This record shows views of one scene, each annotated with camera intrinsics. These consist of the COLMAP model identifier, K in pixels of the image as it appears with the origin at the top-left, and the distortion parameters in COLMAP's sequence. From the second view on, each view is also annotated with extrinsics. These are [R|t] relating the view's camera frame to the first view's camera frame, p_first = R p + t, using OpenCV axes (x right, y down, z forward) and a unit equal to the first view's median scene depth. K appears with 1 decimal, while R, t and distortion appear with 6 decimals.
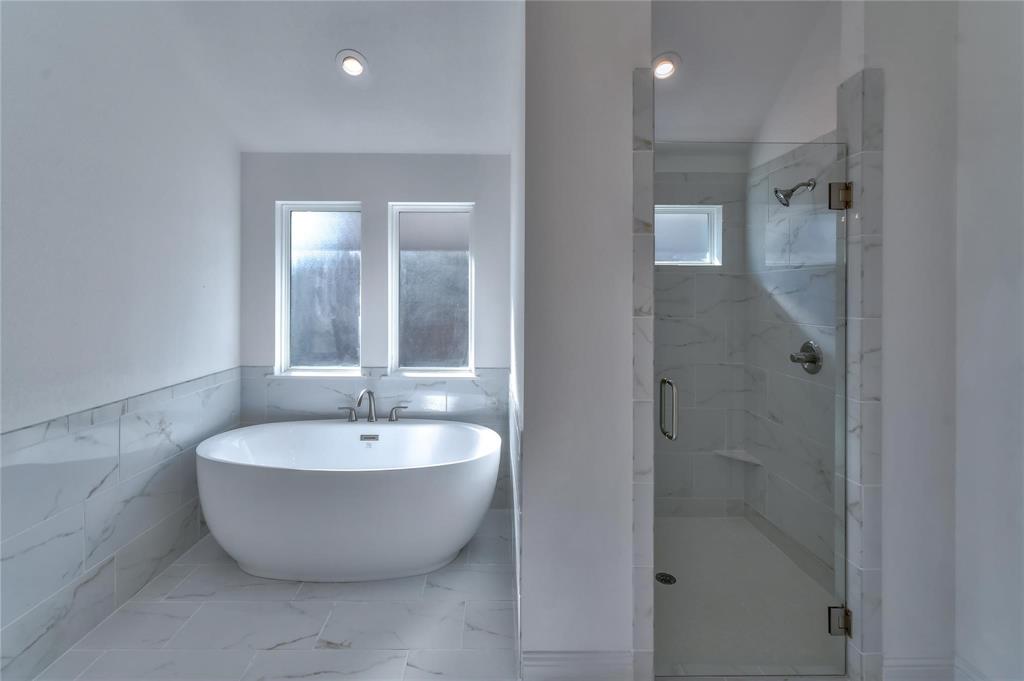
lens RADIAL K [[470.2, 0, 490.6], [0, 470.2, 323.7], [0, 0, 1]] dist [0.000222, -0.000337]
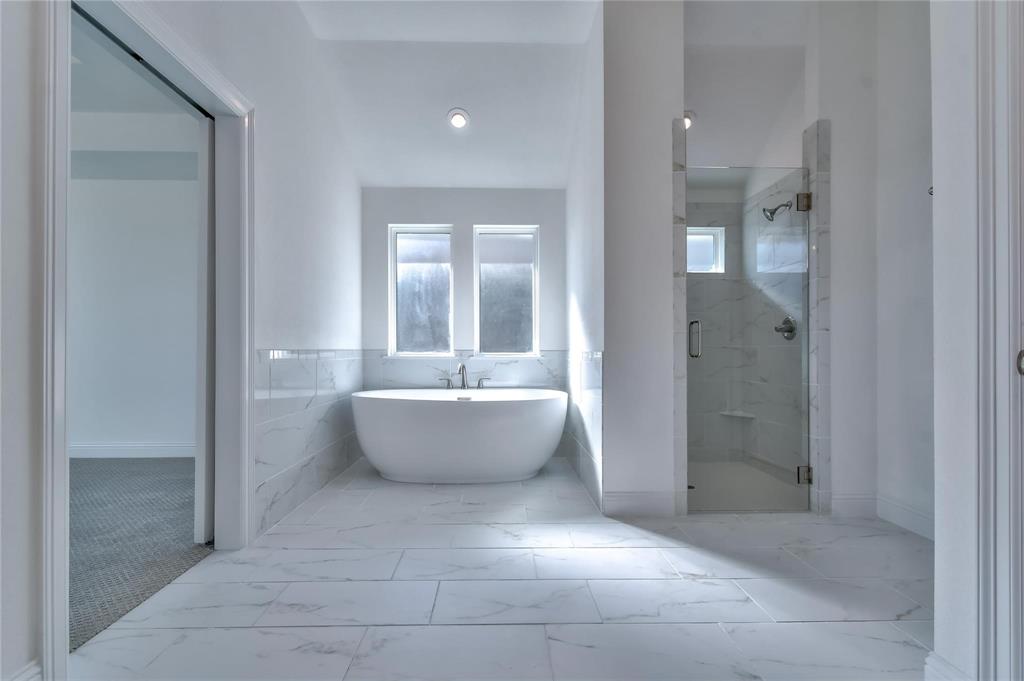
lens RADIAL K [[439.1, 0, 510.9], [0, 439.1, 370.7], [0, 0, 1]] dist [0.000121, 0.000108]
pose [[0.999833, -0.006657, 0.017031, -0.154929], [0.006601, 0.999973, 0.003326, 0.166980], [-0.017053, -0.003213, 0.999849, -0.266025]]
